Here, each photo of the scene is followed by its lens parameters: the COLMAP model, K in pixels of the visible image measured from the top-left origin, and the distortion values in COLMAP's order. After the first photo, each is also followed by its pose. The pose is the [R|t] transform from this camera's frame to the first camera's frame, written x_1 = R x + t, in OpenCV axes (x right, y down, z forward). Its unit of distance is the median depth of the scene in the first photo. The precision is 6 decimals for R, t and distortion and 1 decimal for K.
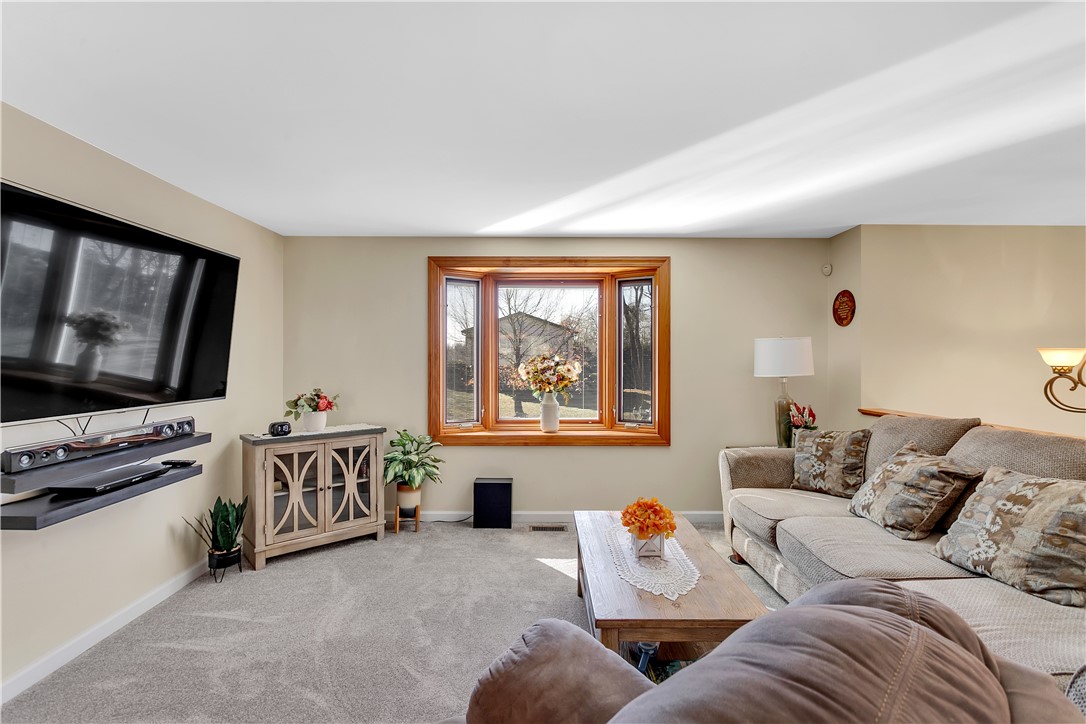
lens RADIAL K [[511.1, 0, 540.8], [0, 511.1, 357.5], [0, 0, 1]] dist [-0.003102, 0.005097]
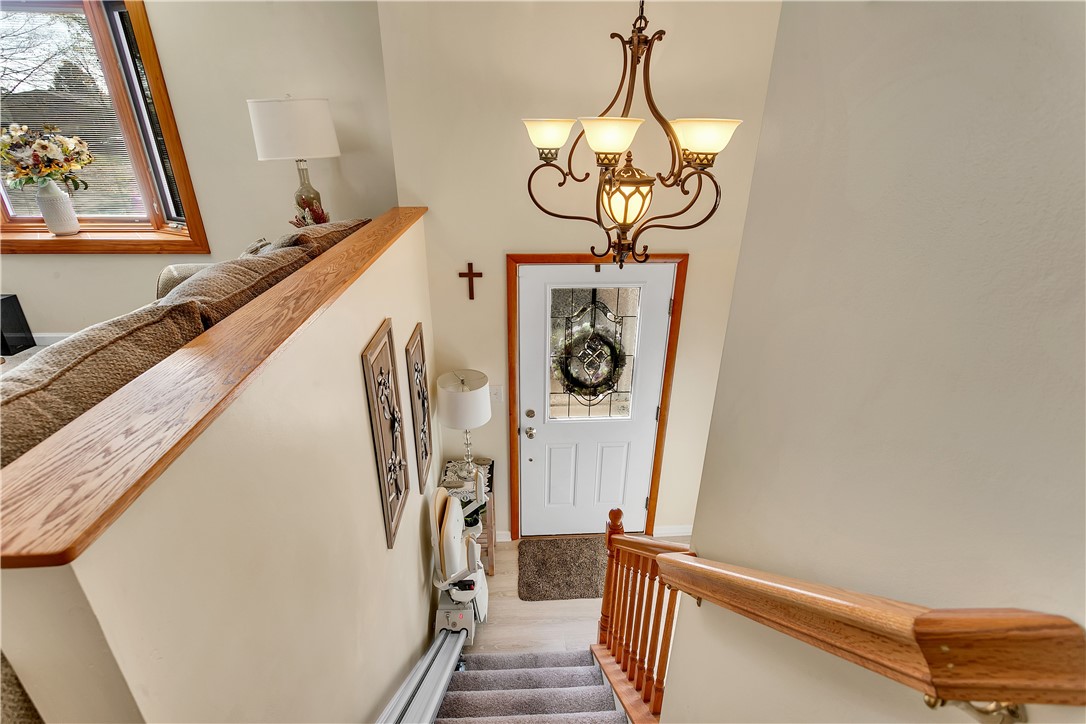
lens RADIAL K [[511.1, 0, 540.8], [0, 511.1, 357.5], [0, 0, 1]] dist [-0.003102, 0.005097]
pose [[0.999086, -0.011901, 0.041051, 0.880680], [-0.005998, 0.911902, 0.410364, -0.007323], [-0.042318, -0.410235, 0.910997, 0.247244]]
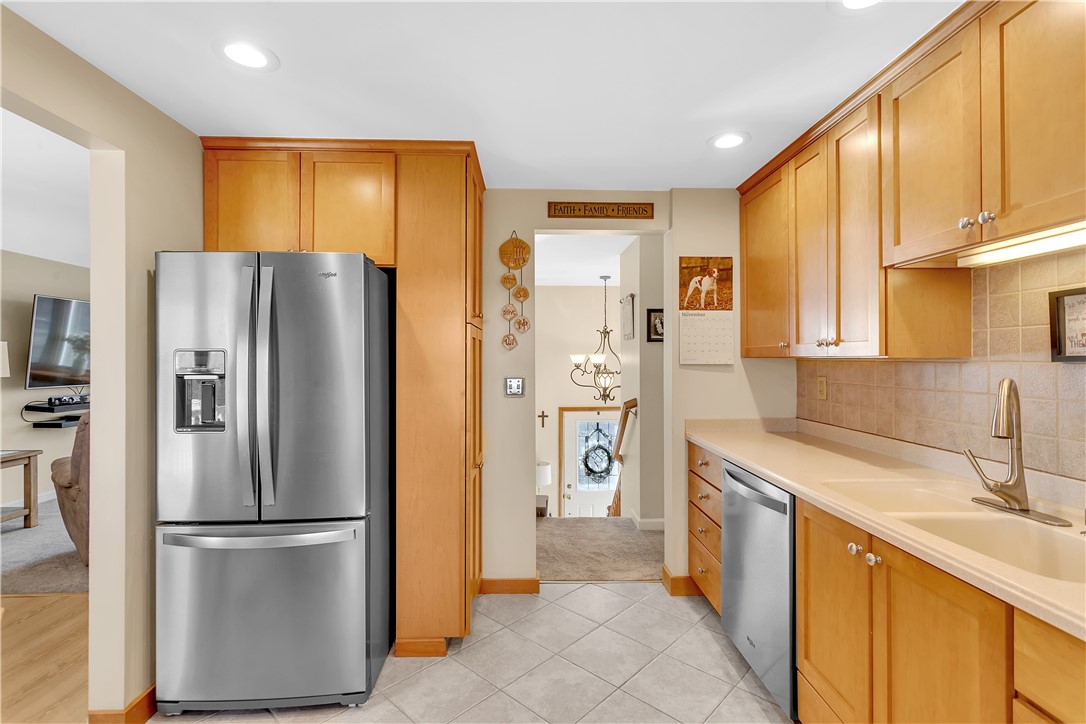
lens RADIAL K [[511.1, 0, 540.8], [0, 511.1, 357.5], [0, 0, 1]] dist [-0.003102, 0.005097]
pose [[0.999850, -0.005017, 0.016599, 0.758637], [0.005135, 0.999962, -0.007094, 0.007109], [-0.016563, 0.007179, 0.999837, -0.887274]]
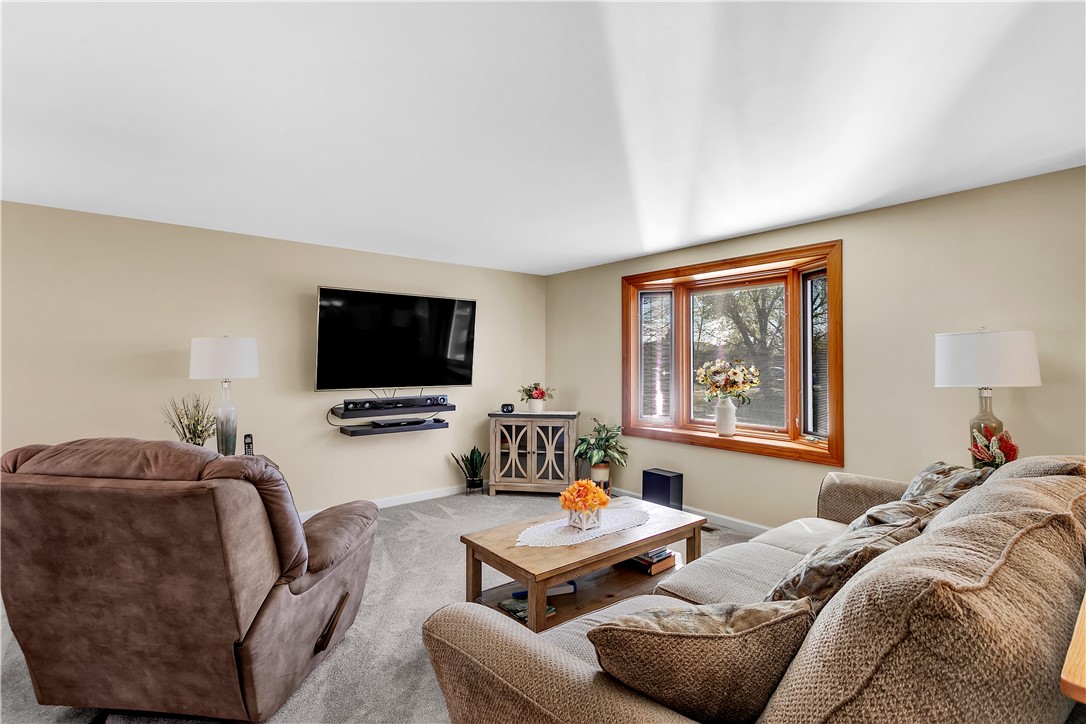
lens RADIAL K [[511.1, 0, 540.8], [0, 511.1, 357.5], [0, 0, 1]] dist [-0.003102, 0.005097]
pose [[0.629774, -0.005889, -0.776756, 0.715697], [-0.000059, 0.999971, -0.007629, 0.001000], [0.776779, 0.004850, 0.629755, 0.119381]]
